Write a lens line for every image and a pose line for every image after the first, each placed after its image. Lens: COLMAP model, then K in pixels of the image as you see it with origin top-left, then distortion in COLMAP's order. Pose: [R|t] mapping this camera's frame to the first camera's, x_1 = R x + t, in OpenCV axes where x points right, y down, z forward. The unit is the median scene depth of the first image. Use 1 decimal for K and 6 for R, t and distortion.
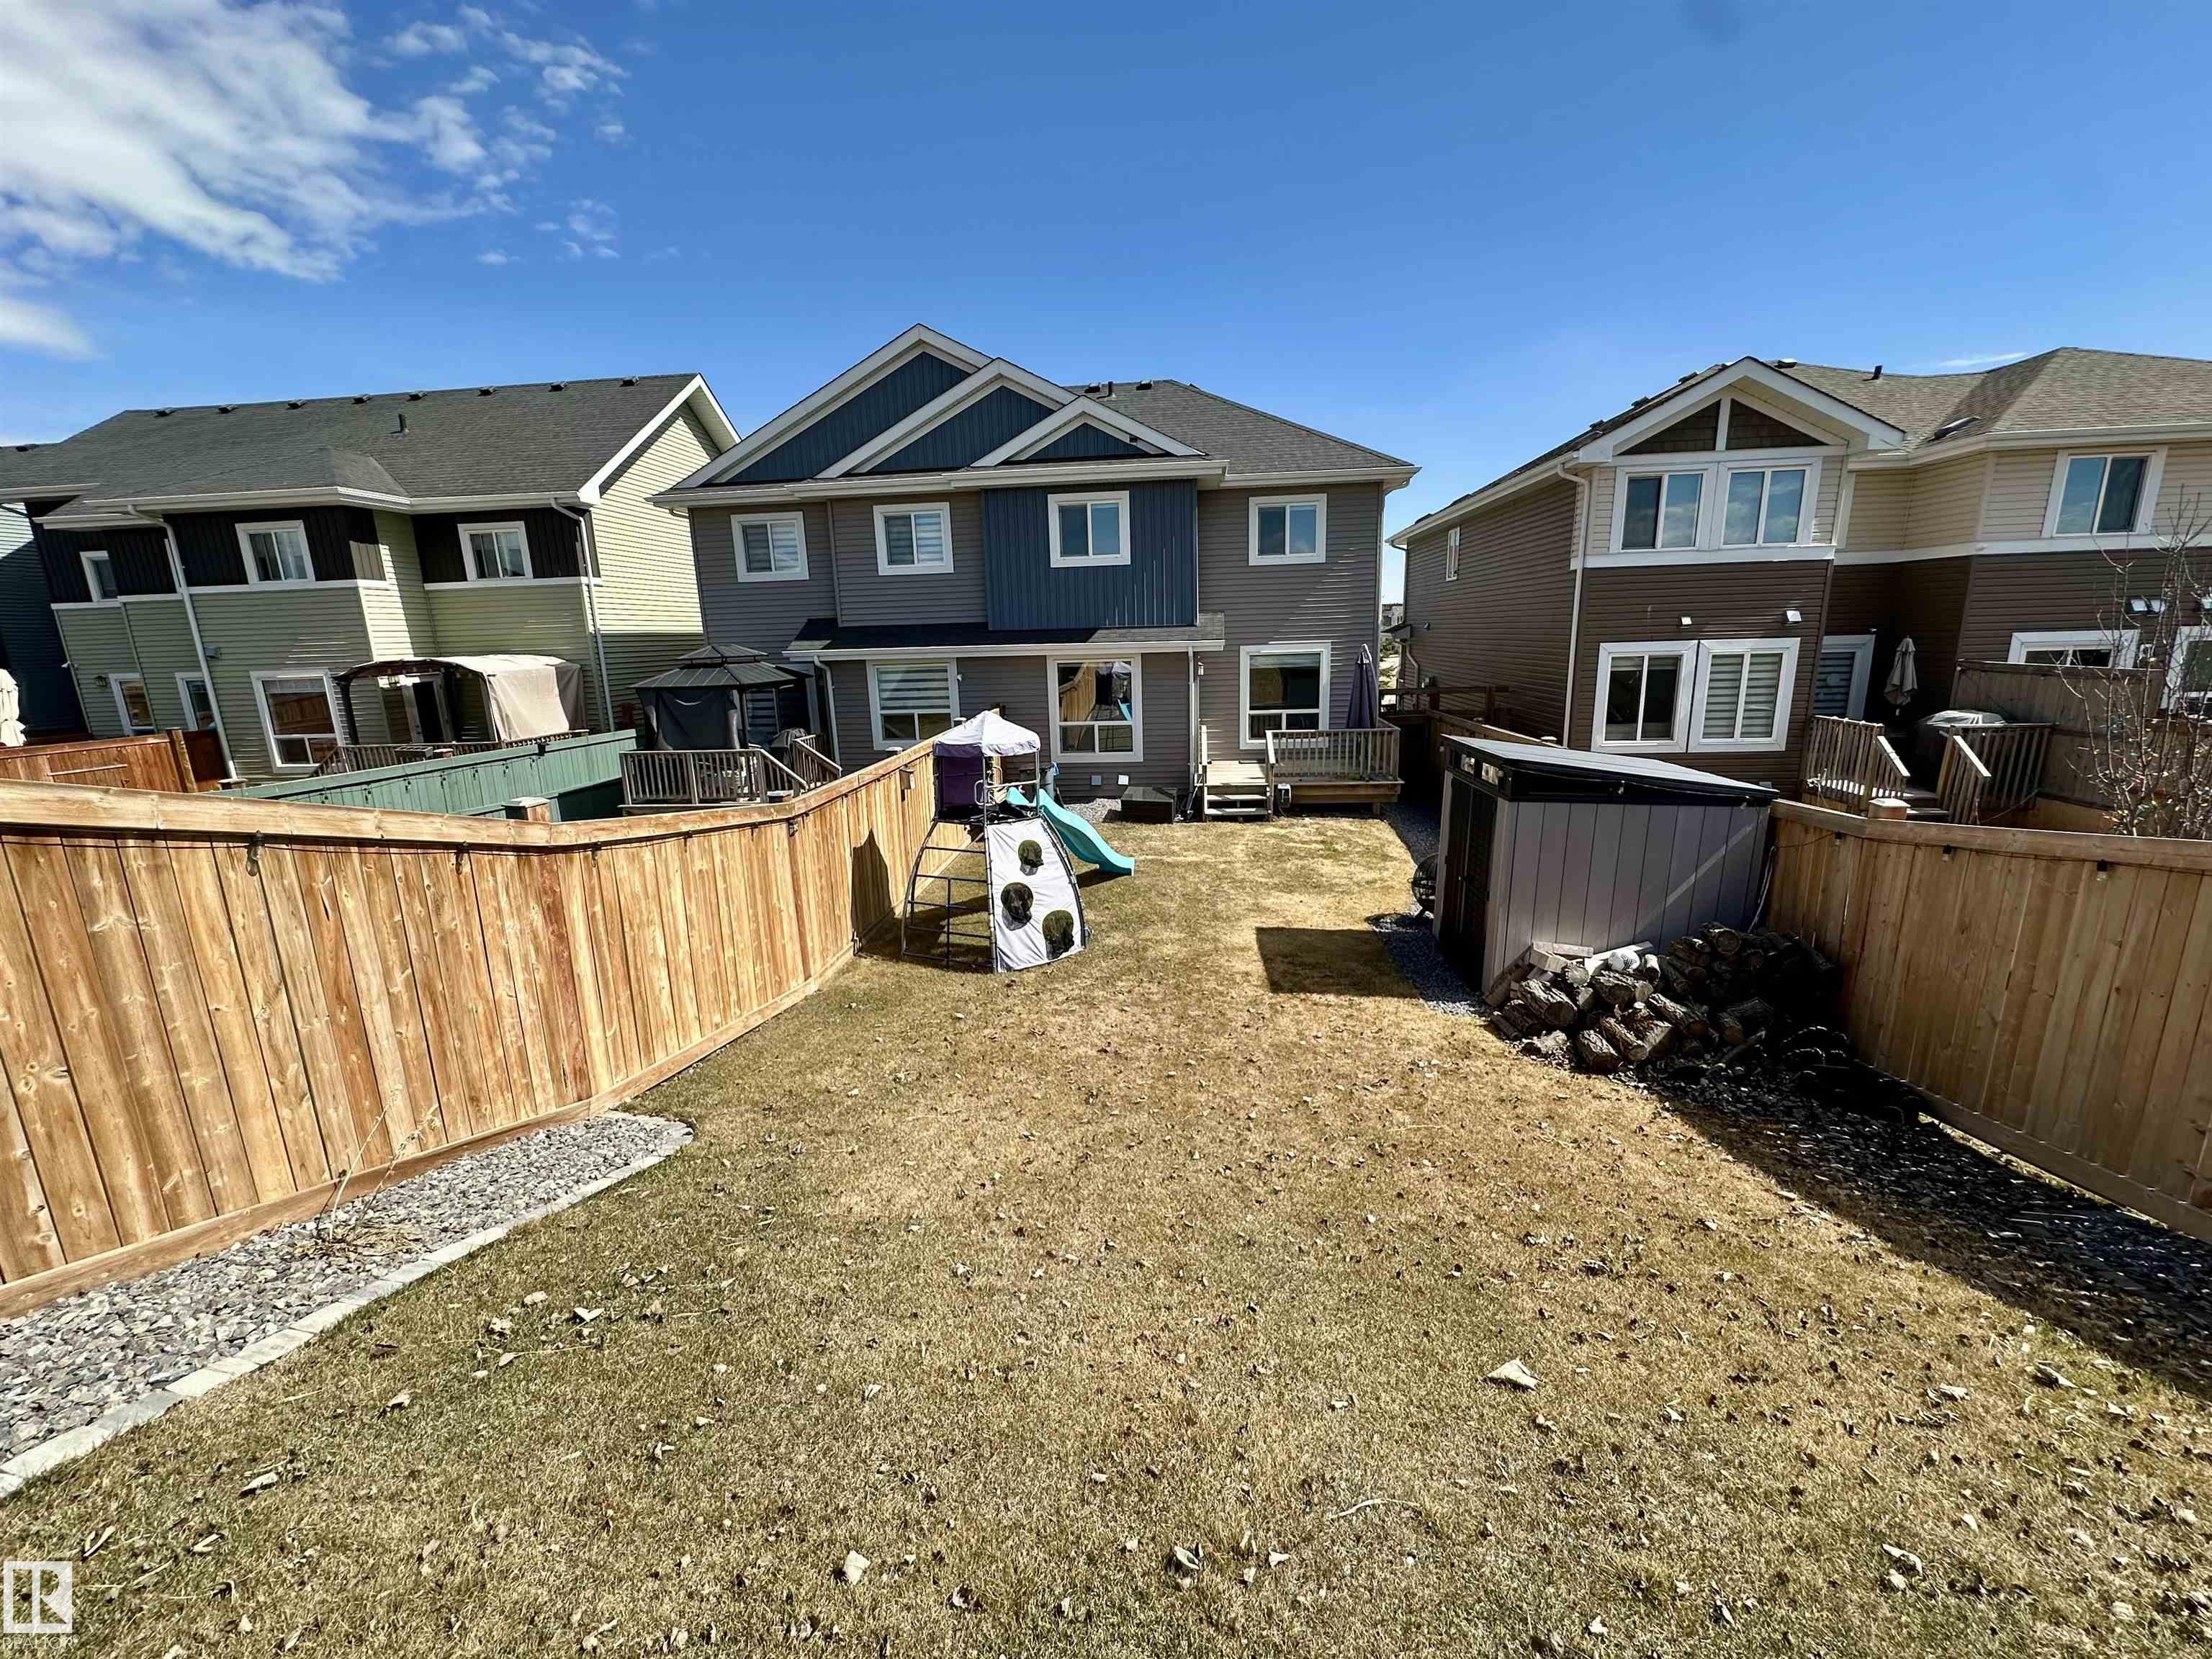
lens RADIAL K [[874.8, 0, 1094.7], [0, 874.8, 824.0], [0, 0, 1]] dist [-0.008045, 0.000335]
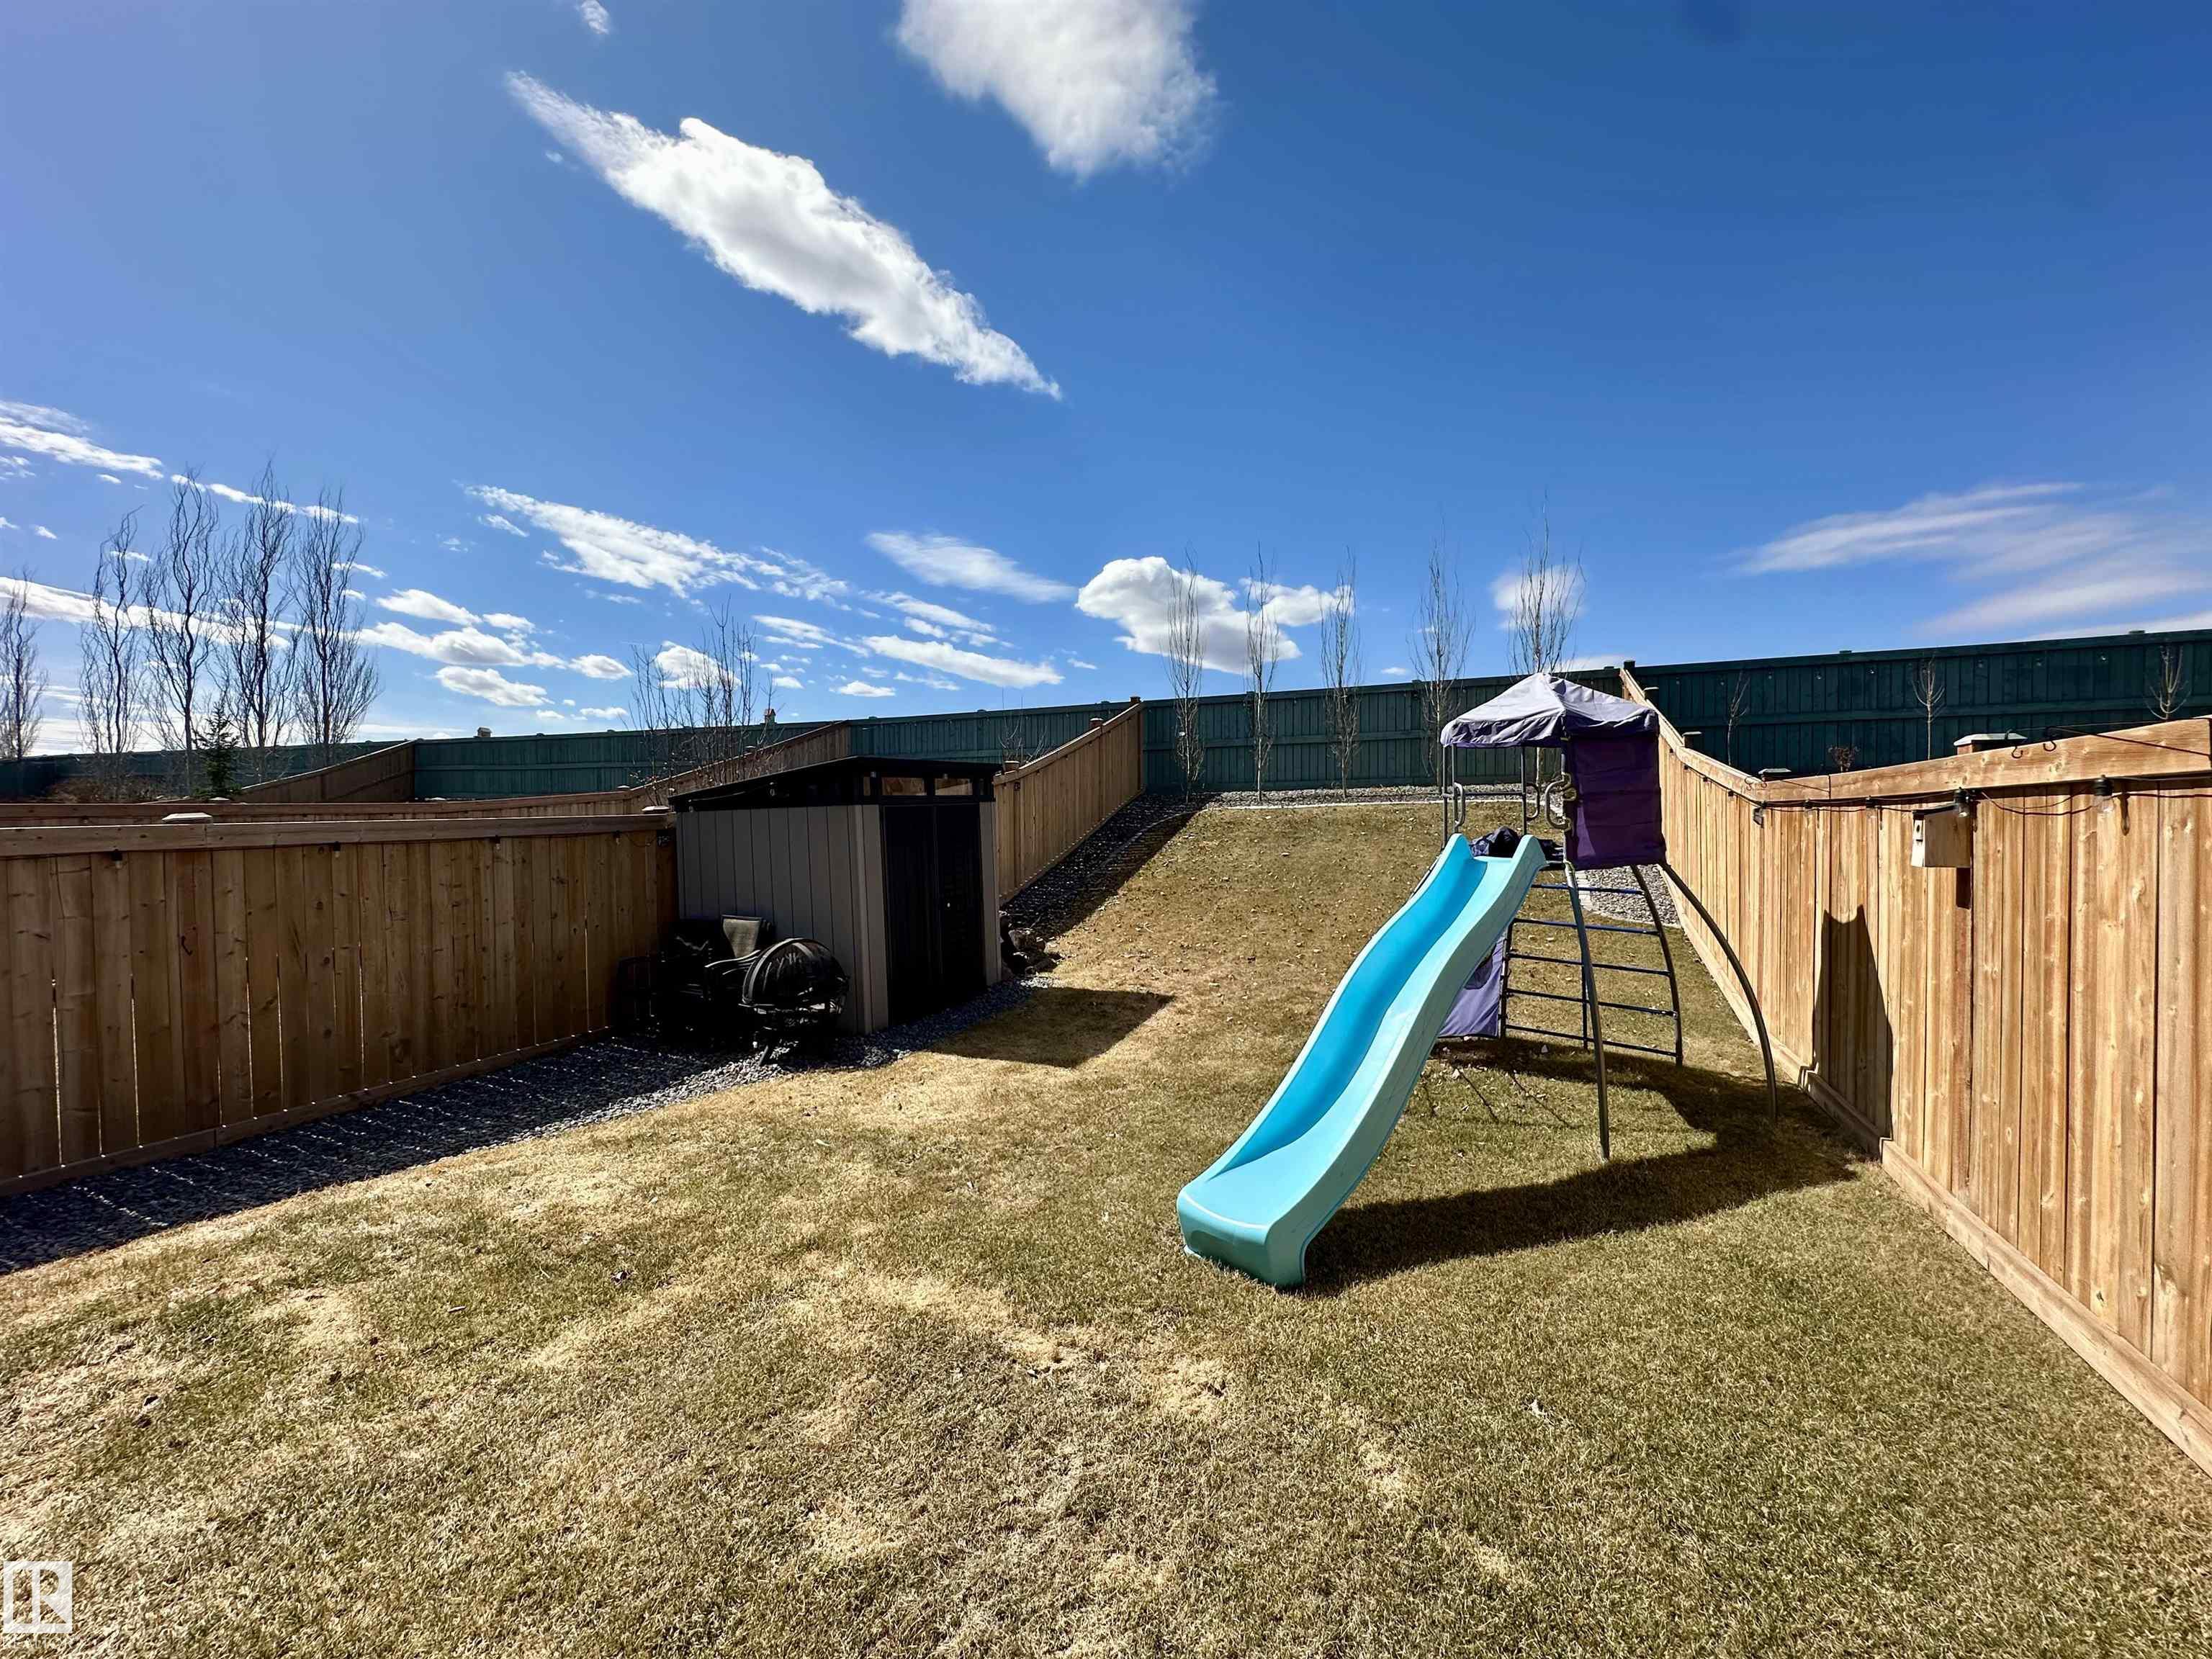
lens RADIAL K [[872.3, 0, 1106.0], [0, 872.3, 829.5], [0, 0, 1]] dist [-0.003505, -0.000422]
pose [[-0.949651, 0.027762, 0.312077, -0.025400], [0.097364, 0.972899, 0.209731, -0.166899], [-0.297797, 0.229556, -0.926618, 1.563682]]
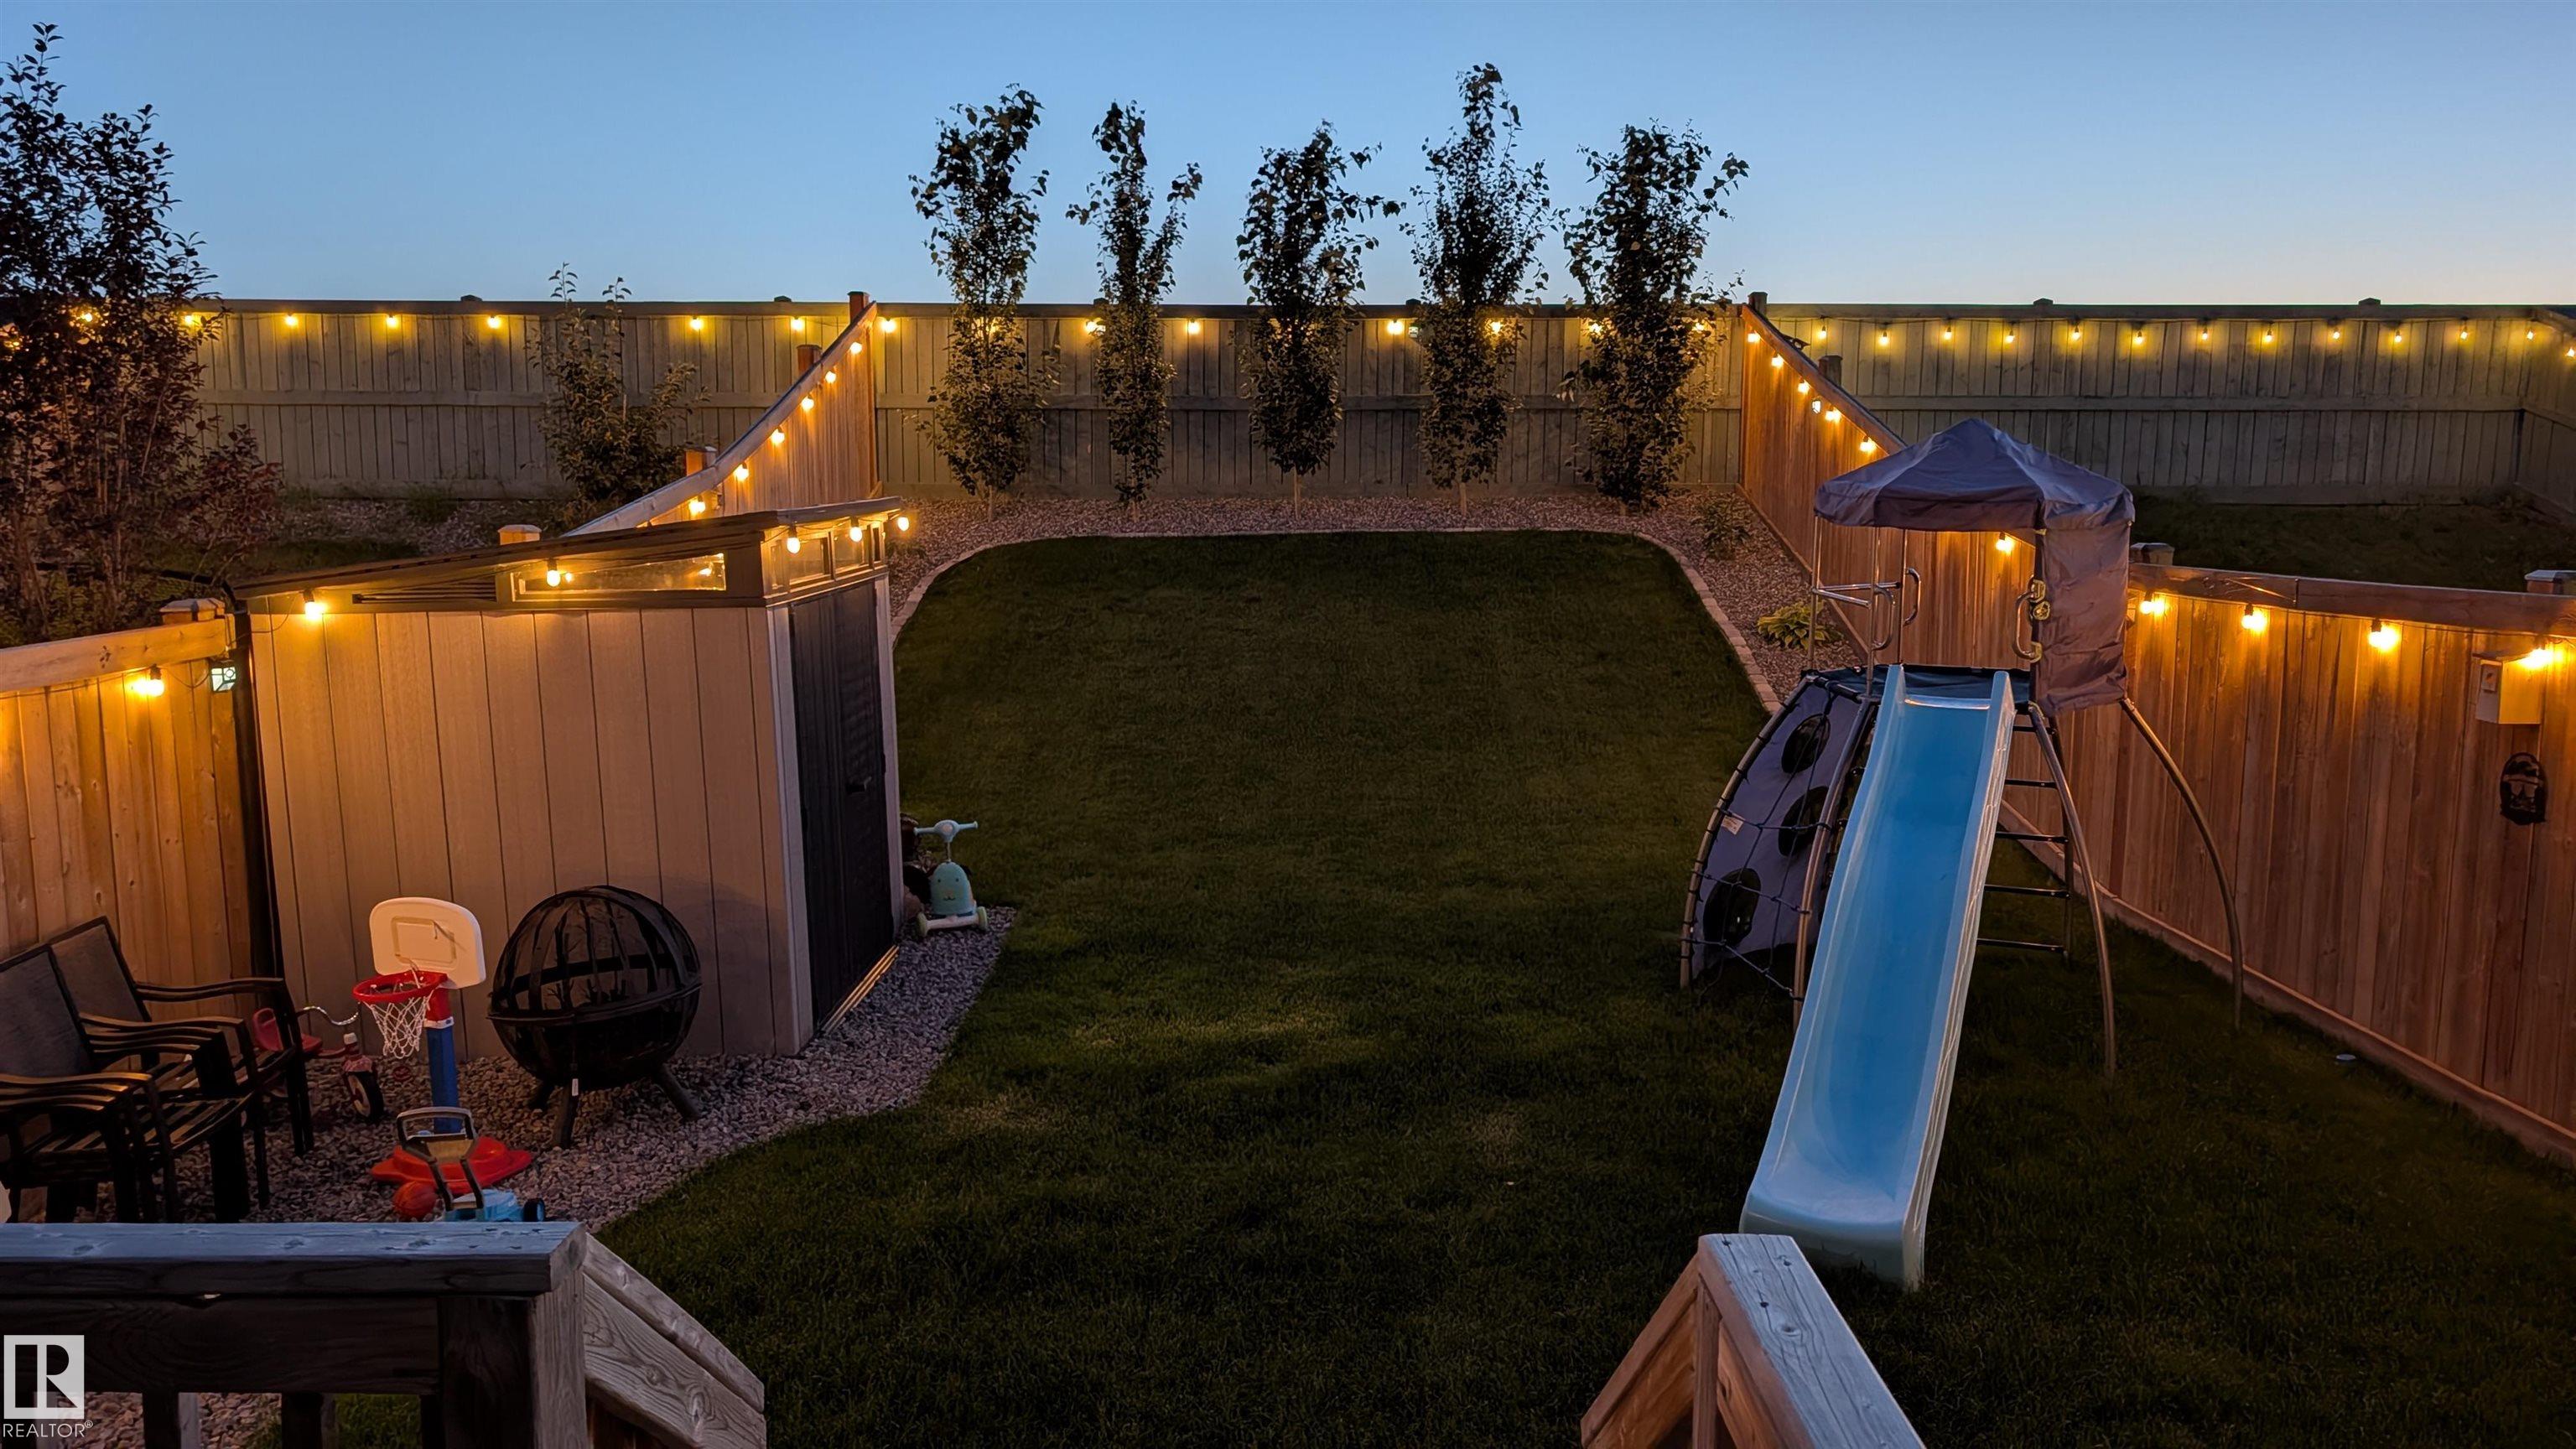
lens RADIAL K [[1859.3, 0, 1282.6], [0, 1859.3, 715.1], [0, 0, 1]] dist [0.008373, -0.001321]
pose [[-0.994083, 0.035246, -0.102751, 0.259179], [-0.000710, 0.943768, 0.330607, -0.264018], [0.108625, 0.328724, -0.938158, 1.707856]]
